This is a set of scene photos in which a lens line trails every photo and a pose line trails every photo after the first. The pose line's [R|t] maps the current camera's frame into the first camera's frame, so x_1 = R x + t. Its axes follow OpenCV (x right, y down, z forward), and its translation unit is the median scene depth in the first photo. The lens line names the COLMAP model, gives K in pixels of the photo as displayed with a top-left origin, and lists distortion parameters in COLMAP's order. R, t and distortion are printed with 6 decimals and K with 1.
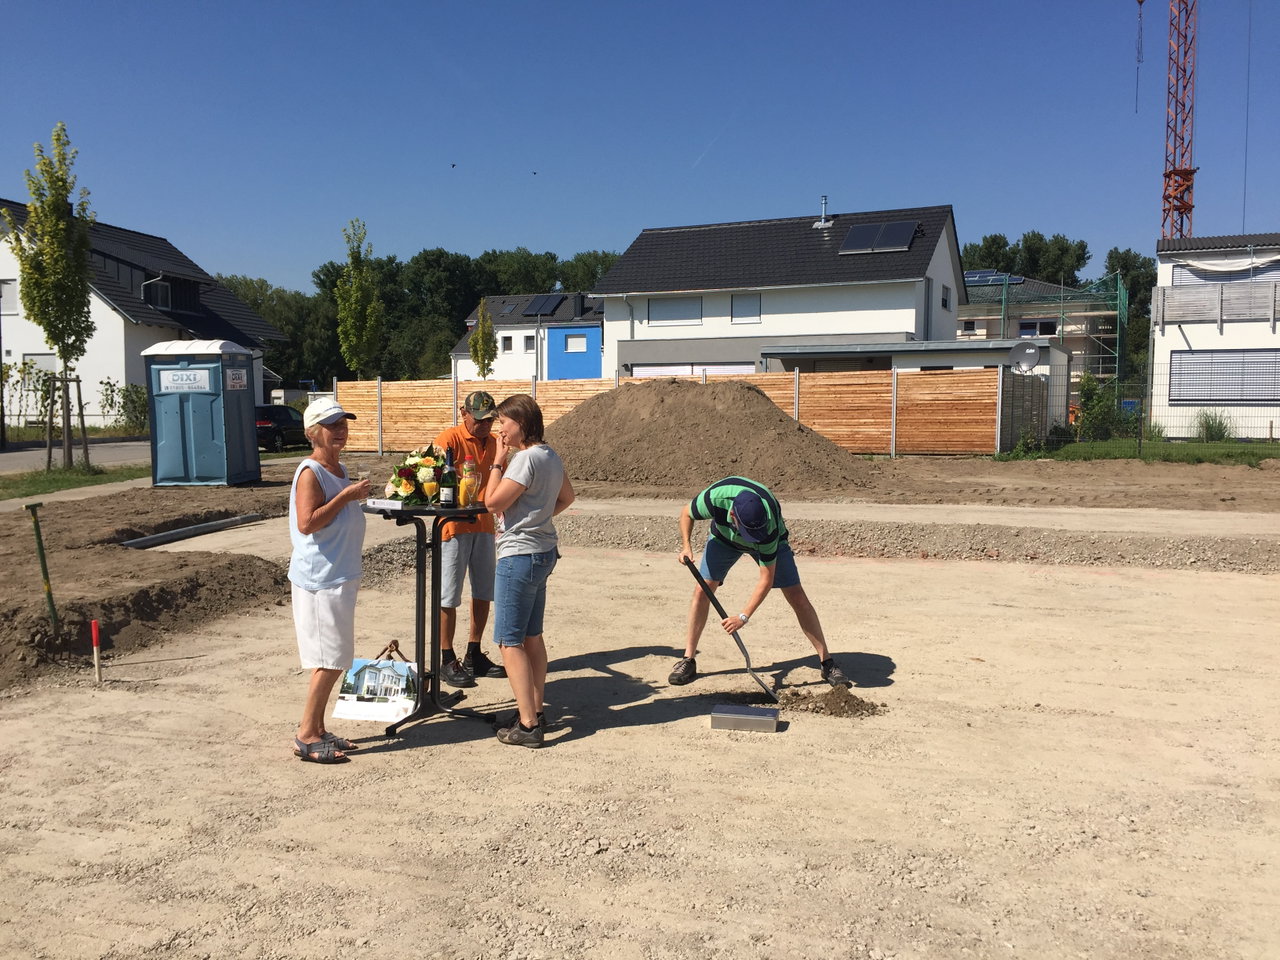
lens RADIAL K [[1087.9, 0, 643.5], [0, 1087.9, 467.2], [0, 0, 1]] dist [0.083190, -0.112611]
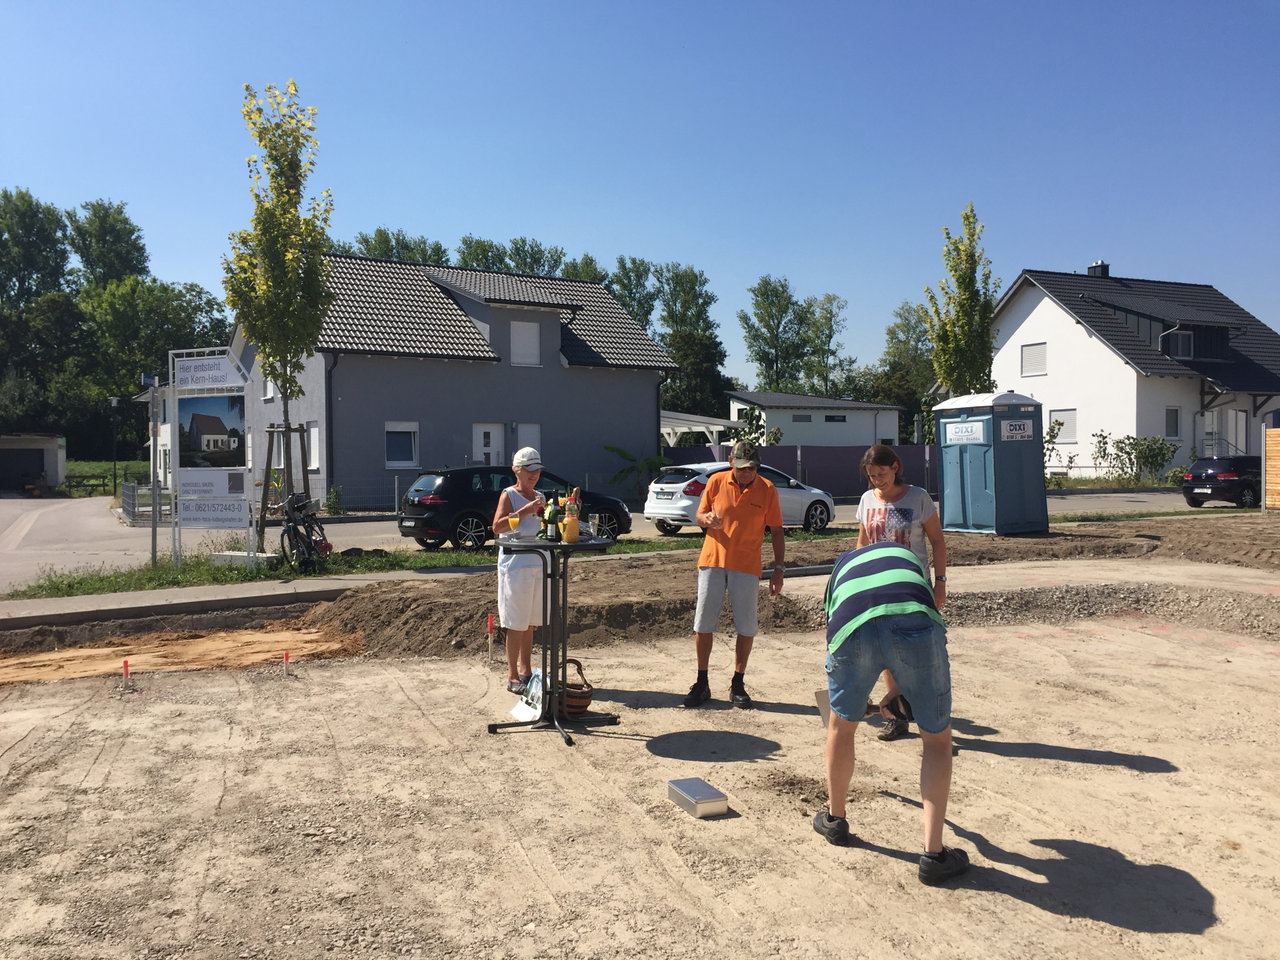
lens RADIAL K [[1086.9, 0, 640.0], [0, 1086.9, 480.0], [0, 0, 1]] dist [0.087070, -0.126958]
pose [[0.577343, 0.014598, -0.816372, 0.224027], [-0.043855, 0.998951, -0.013152, -0.004969], [0.815323, 0.043395, 0.577377, 0.120687]]
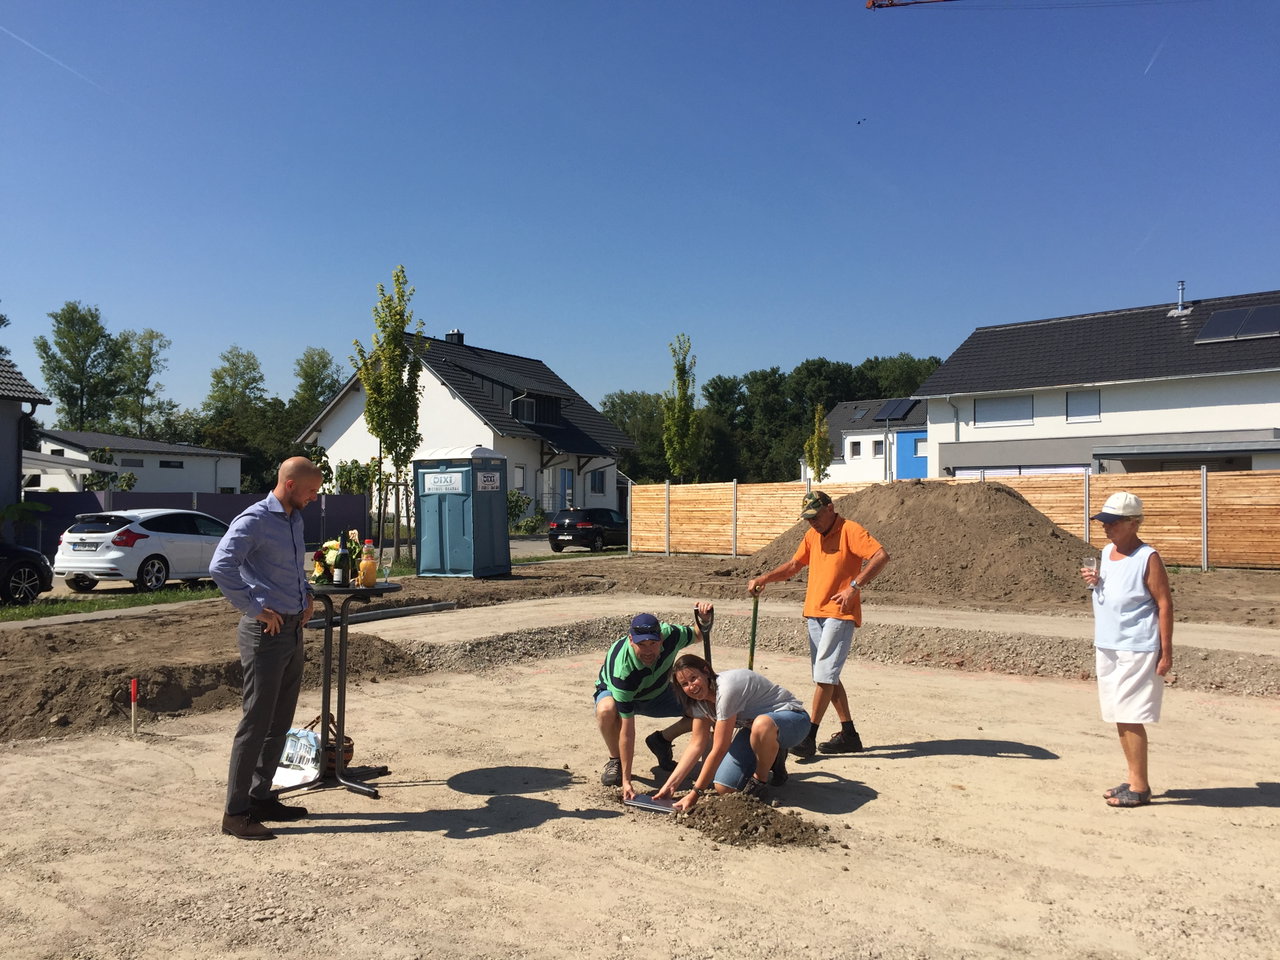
lens RADIAL K [[1086.9, 0, 640.0], [0, 1086.9, 480.0], [0, 0, 1]] dist [0.087070, -0.126958]
pose [[0.939145, -0.003072, -0.343508, 0.131446], [-0.026409, 0.996355, -0.081113, 0.002910], [0.342505, 0.085249, 0.935640, 0.024056]]
